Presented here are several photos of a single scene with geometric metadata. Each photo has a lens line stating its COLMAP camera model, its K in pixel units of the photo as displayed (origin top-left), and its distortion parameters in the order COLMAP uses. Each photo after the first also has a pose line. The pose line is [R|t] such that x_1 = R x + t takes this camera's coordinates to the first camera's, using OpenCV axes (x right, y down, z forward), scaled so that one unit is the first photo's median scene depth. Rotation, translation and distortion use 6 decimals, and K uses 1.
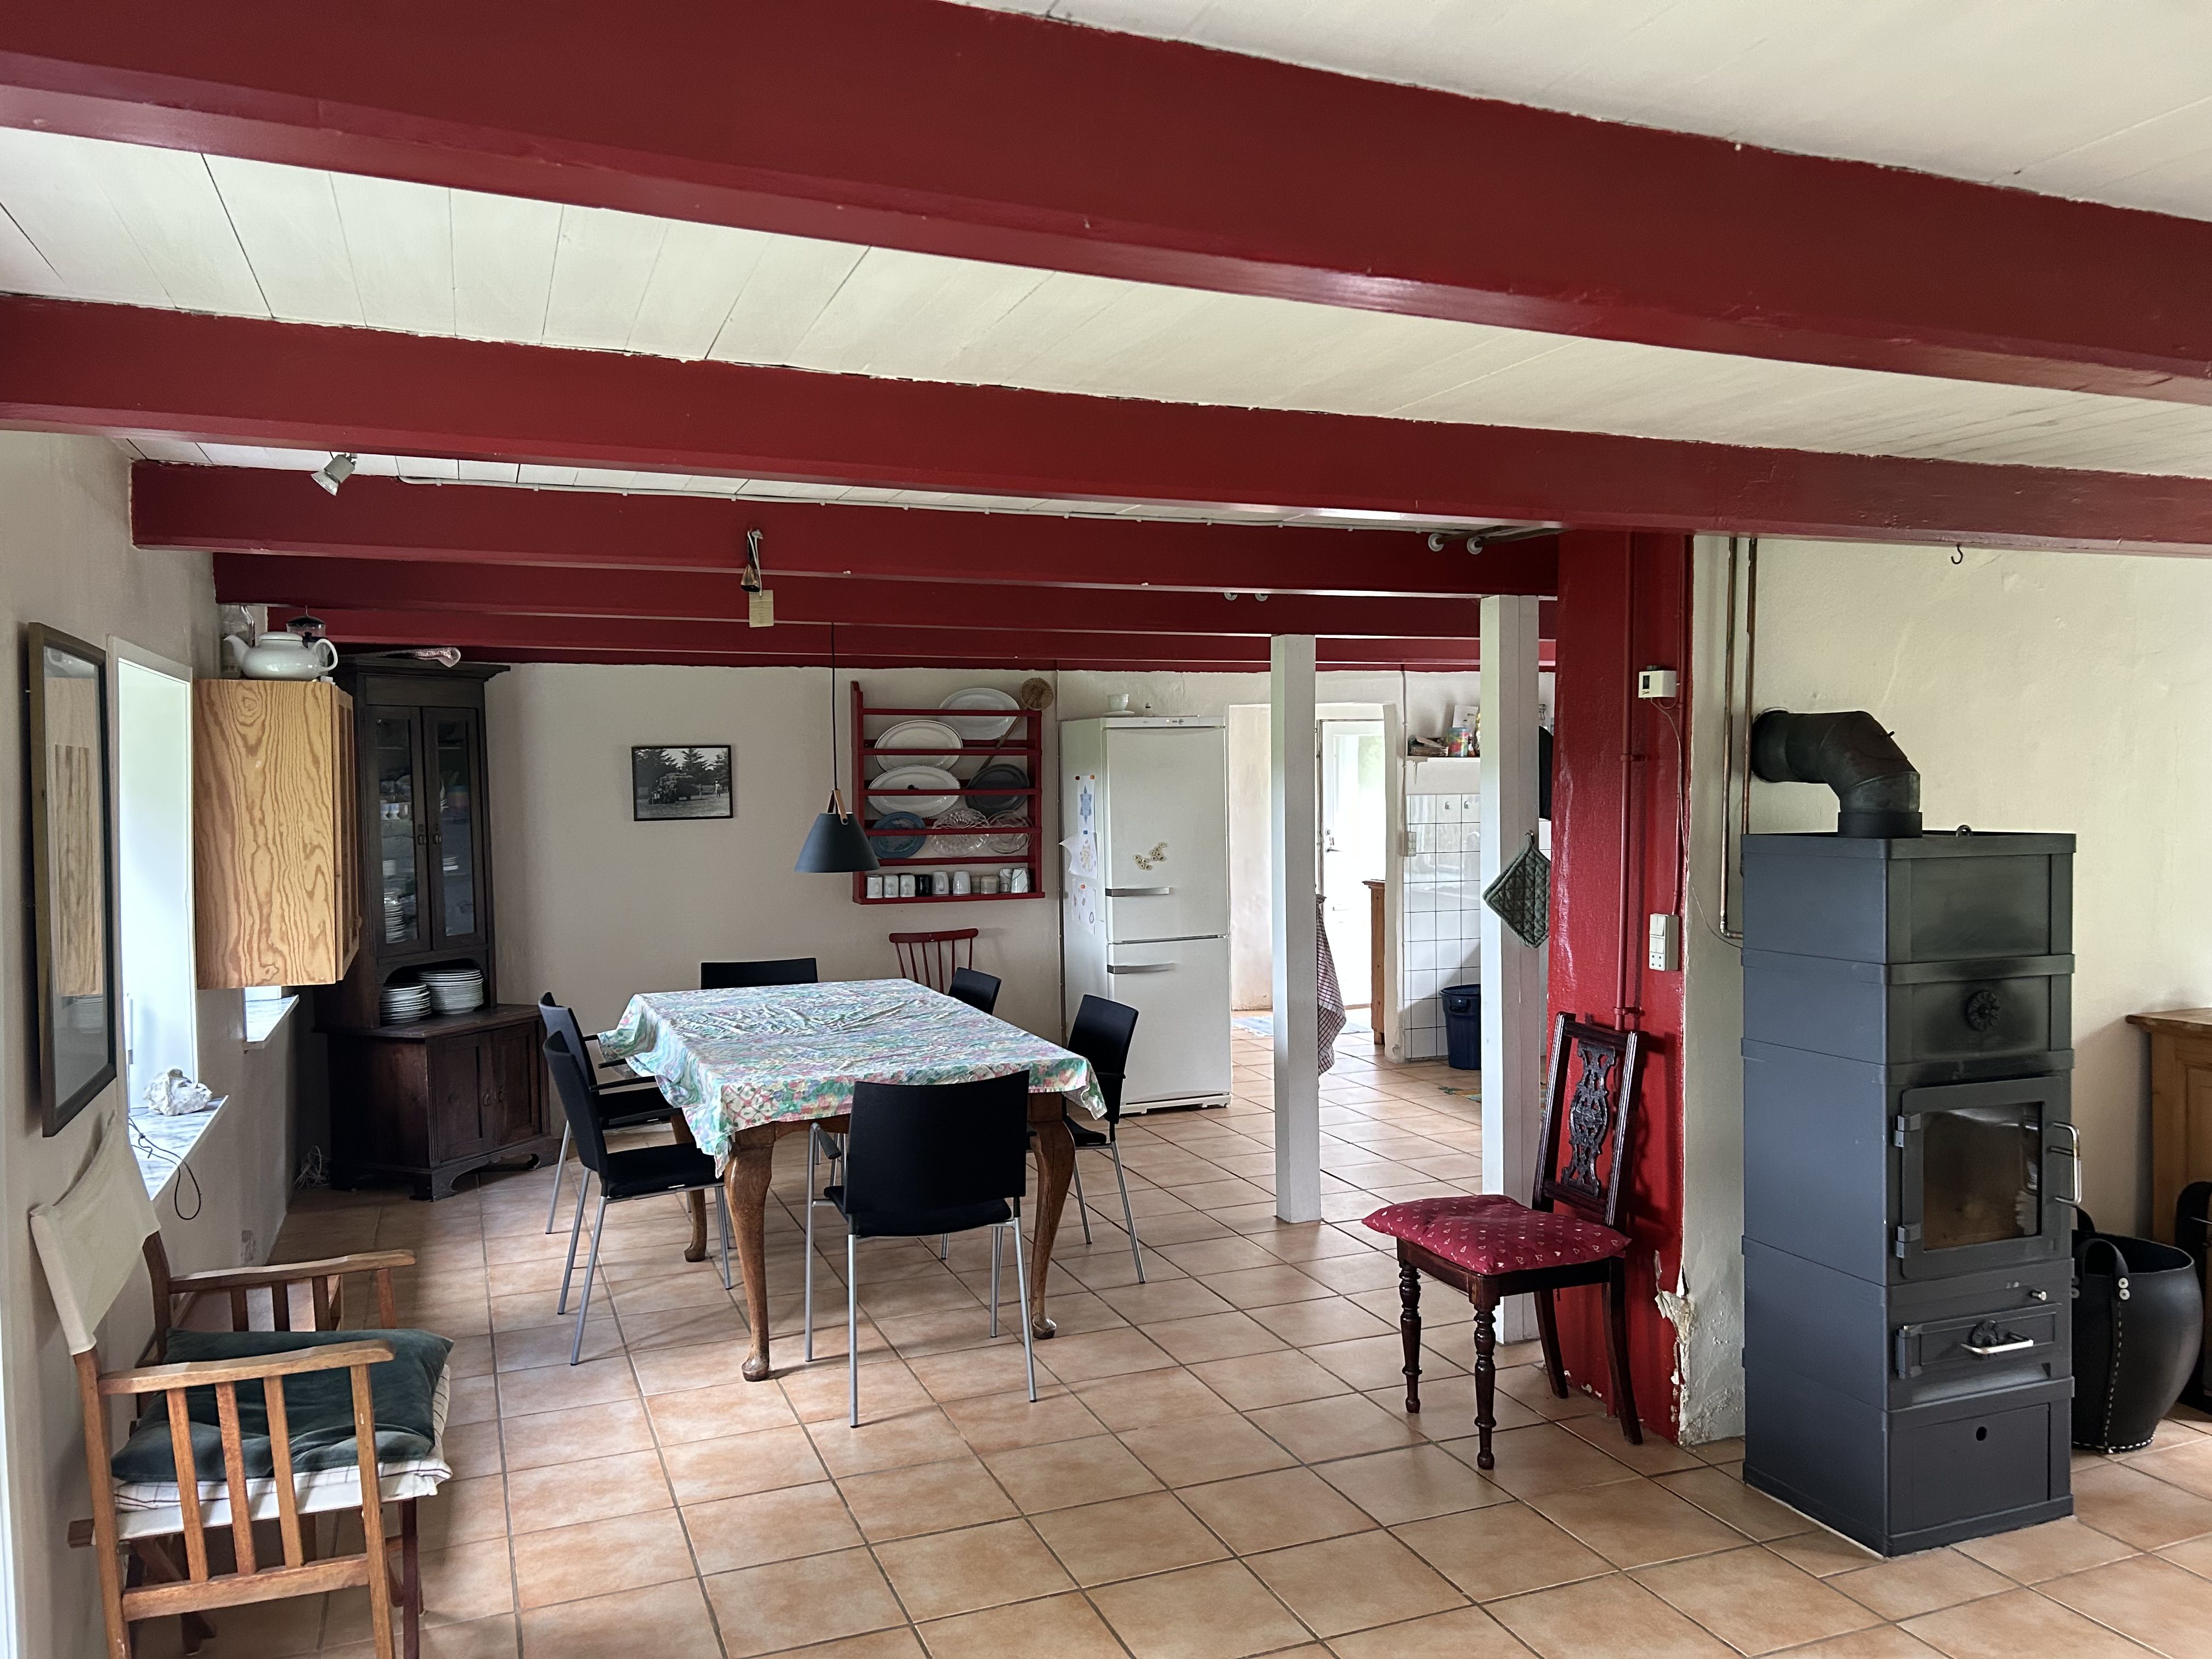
lens RADIAL K [[1650.7, 0, 1106.9], [0, 1650.7, 835.3], [0, 0, 1]] dist [0.009055, 0.002082]
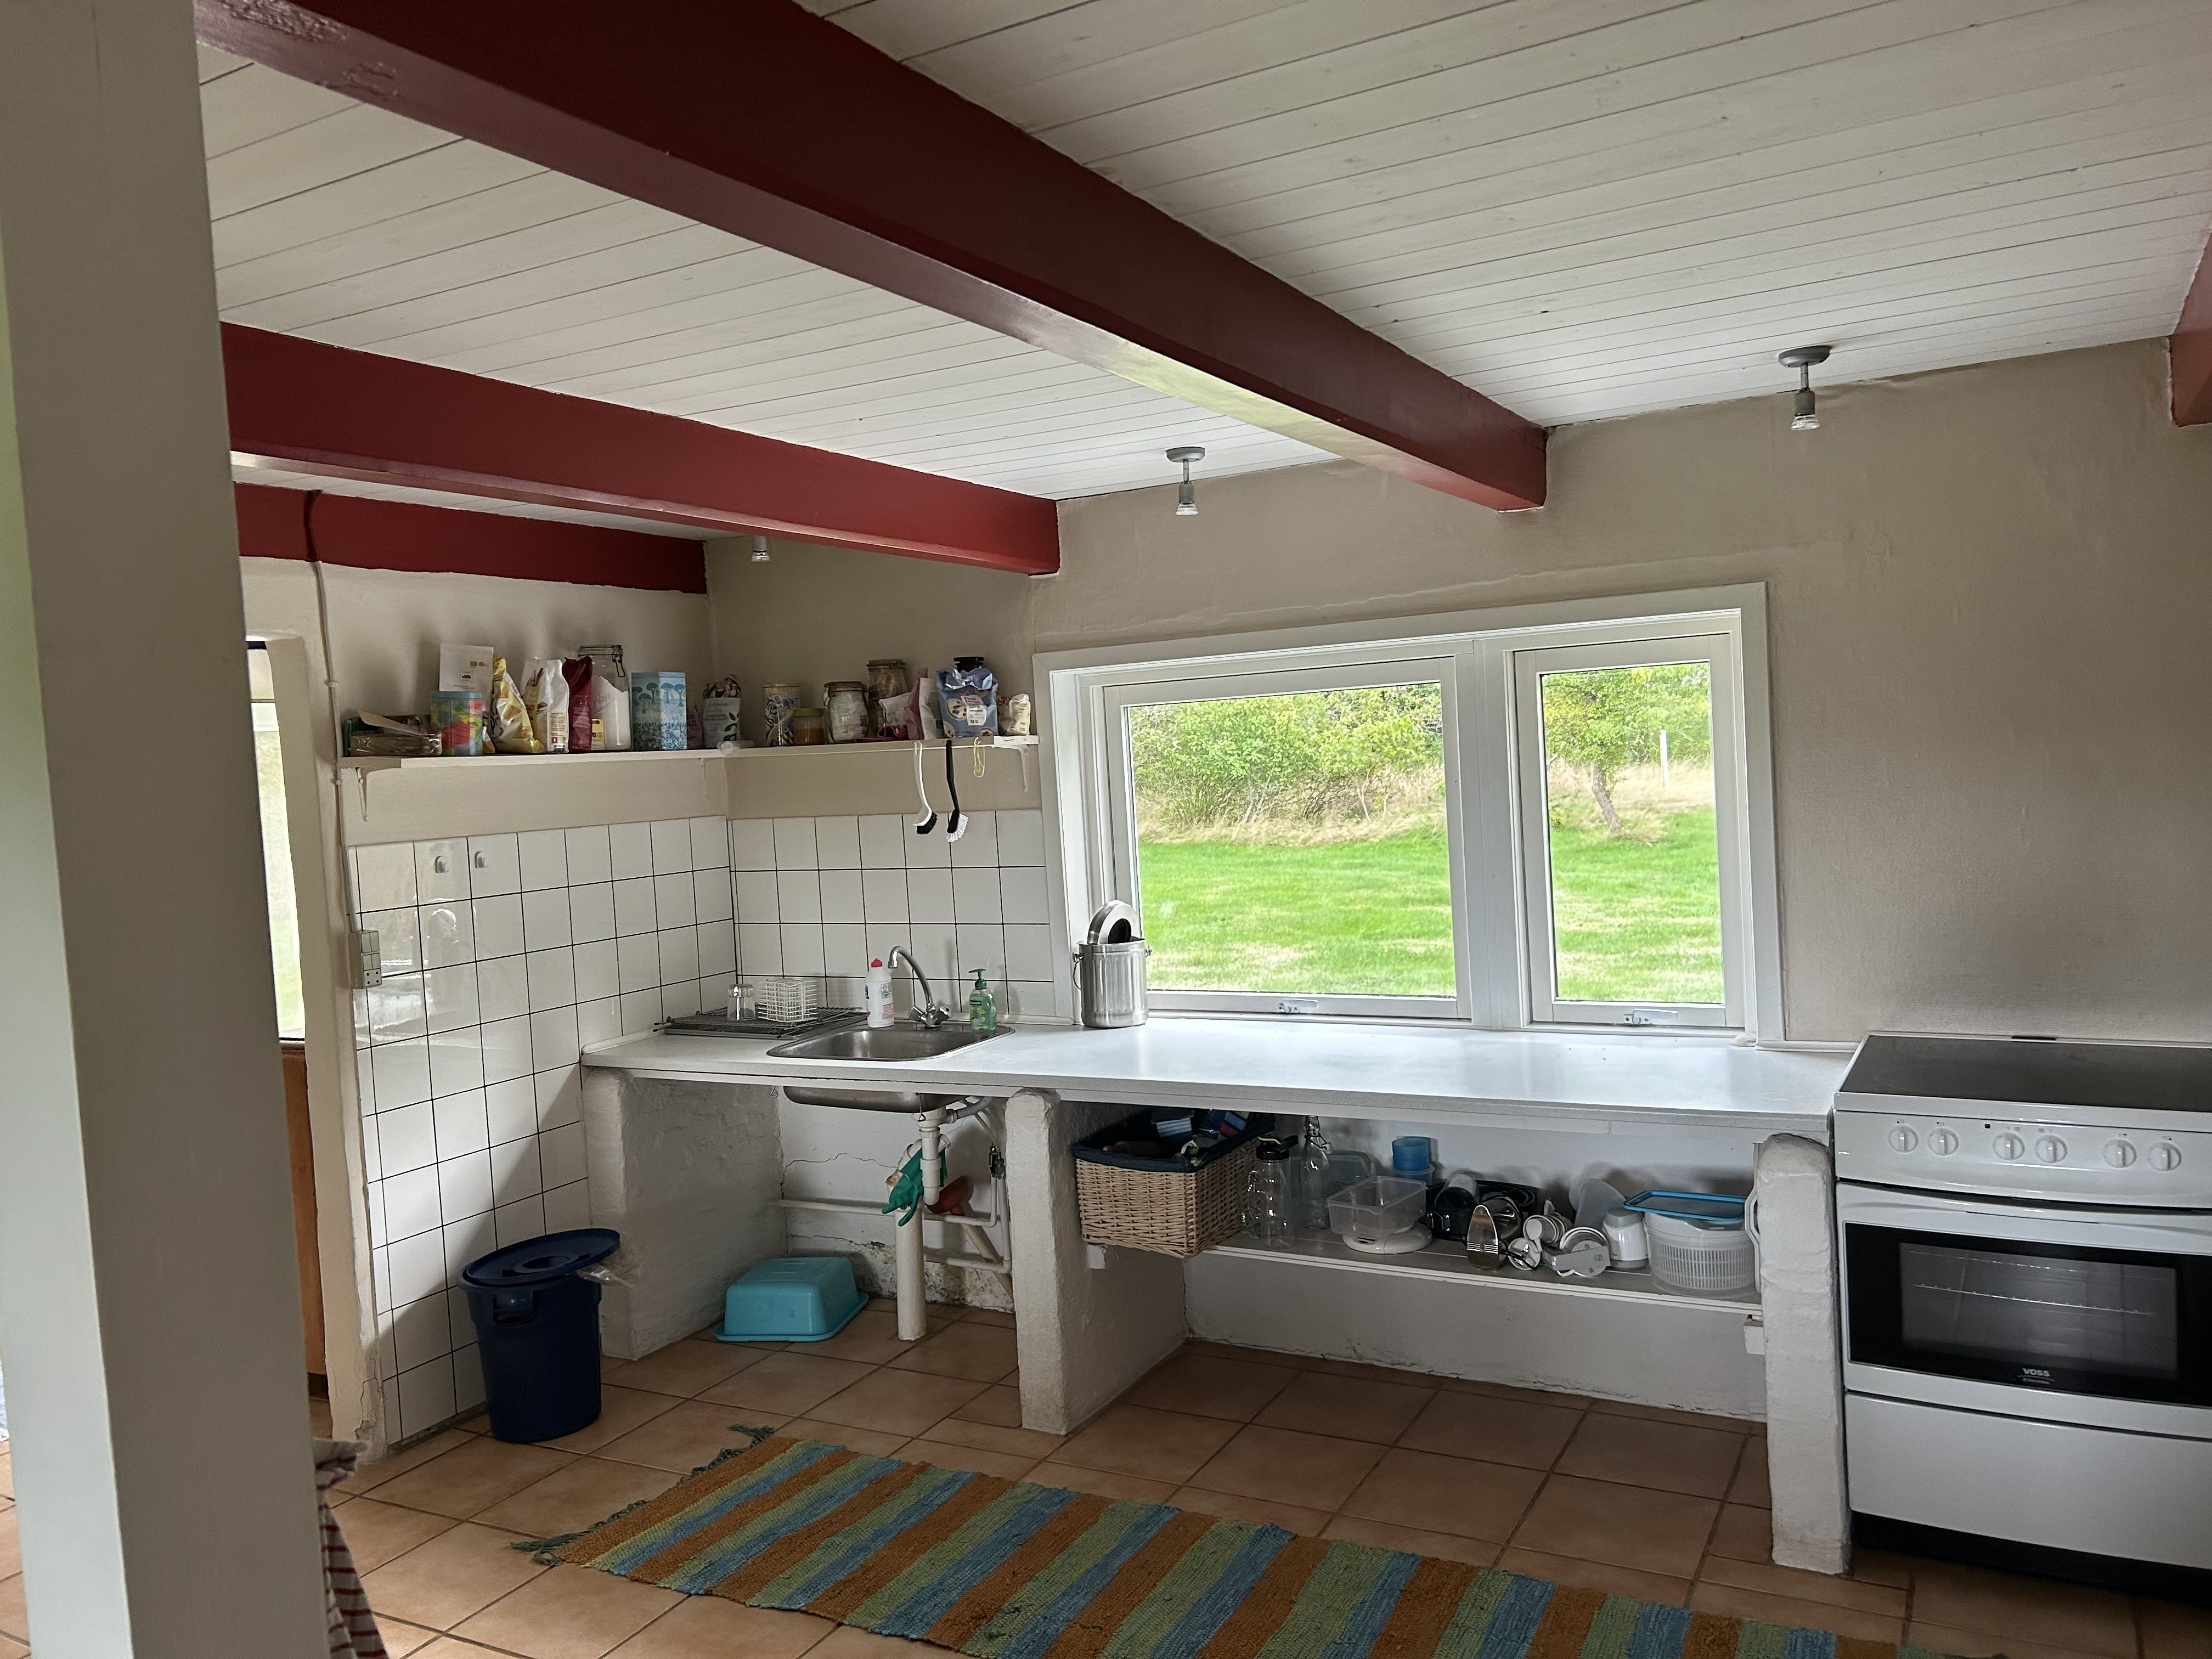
lens RADIAL K [[1650.7, 0, 1109.3], [0, 1650.7, 831.4], [0, 0, 1]] dist [0.009055, 0.002082]
pose [[0.768965, -0.067132, 0.635757, 0.059221], [0.072139, 0.997231, 0.018047, -0.021921], [-0.635208, 0.031985, 0.771678, 0.535917]]
